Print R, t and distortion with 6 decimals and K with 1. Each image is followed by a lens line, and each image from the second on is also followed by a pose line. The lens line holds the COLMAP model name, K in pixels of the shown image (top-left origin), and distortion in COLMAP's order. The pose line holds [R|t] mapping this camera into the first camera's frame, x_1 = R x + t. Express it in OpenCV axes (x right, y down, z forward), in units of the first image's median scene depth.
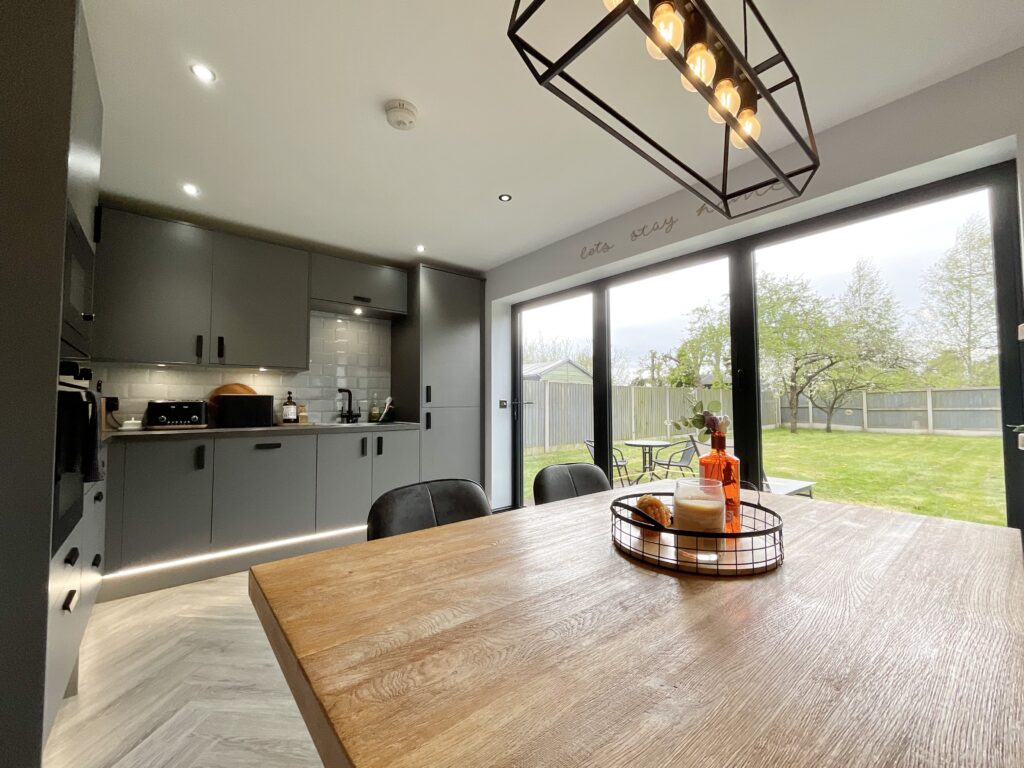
lens RADIAL K [[417.6, 0, 510.0], [0, 417.6, 385.1], [0, 0, 1]] dist [-0.000827, 0.000229]
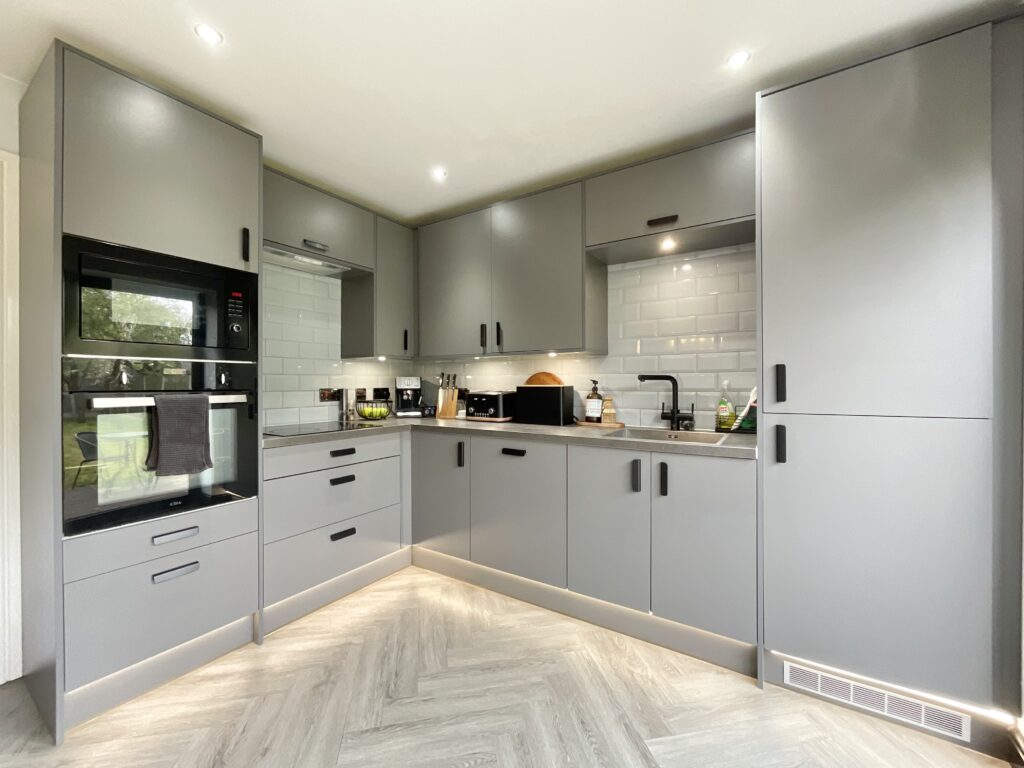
lens RADIAL K [[417.6, 0, 510.0], [0, 417.6, 385.1], [0, 0, 1]] dist [-0.000827, 0.000229]
pose [[0.296911, 0.004062, -0.954897, 0.147065], [0.043066, 0.998917, 0.017640, 0.003961], [0.953934, -0.046361, 0.296414, 0.636861]]
